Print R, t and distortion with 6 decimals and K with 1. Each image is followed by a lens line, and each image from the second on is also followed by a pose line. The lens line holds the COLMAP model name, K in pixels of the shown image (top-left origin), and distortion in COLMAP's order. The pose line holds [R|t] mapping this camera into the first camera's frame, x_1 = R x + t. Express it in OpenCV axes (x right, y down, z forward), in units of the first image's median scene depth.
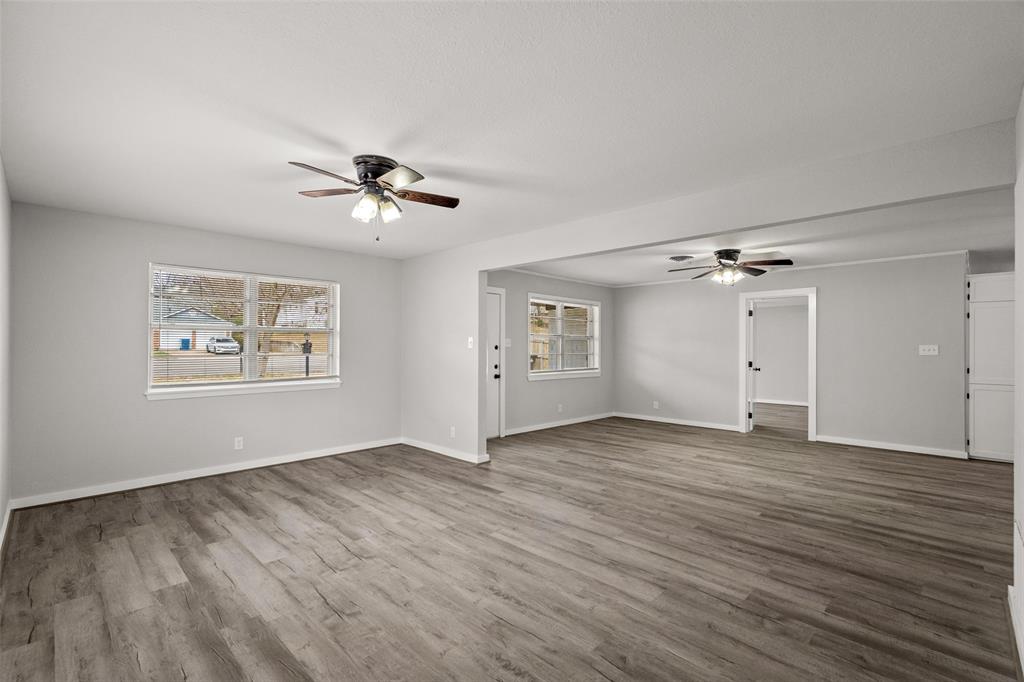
lens RADIAL K [[458.6, 0, 515.6], [0, 458.6, 349.1], [0, 0, 1]] dist [-0.003383, 0.002142]
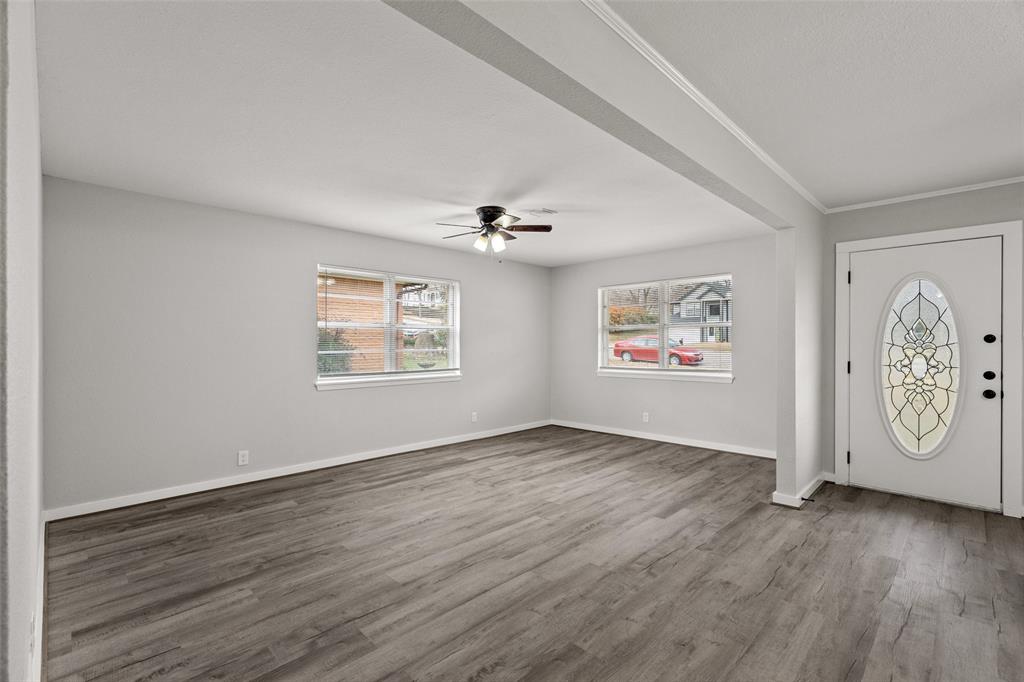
lens RADIAL K [[458.6, 0, 513.4], [0, 458.6, 346.5], [0, 0, 1]] dist [-0.003383, 0.002142]
pose [[-0.003120, -0.000316, -0.999995, 0.877136], [-0.003008, 0.999995, -0.000306, 0.013791], [0.999991, 0.003007, -0.003120, 0.837469]]
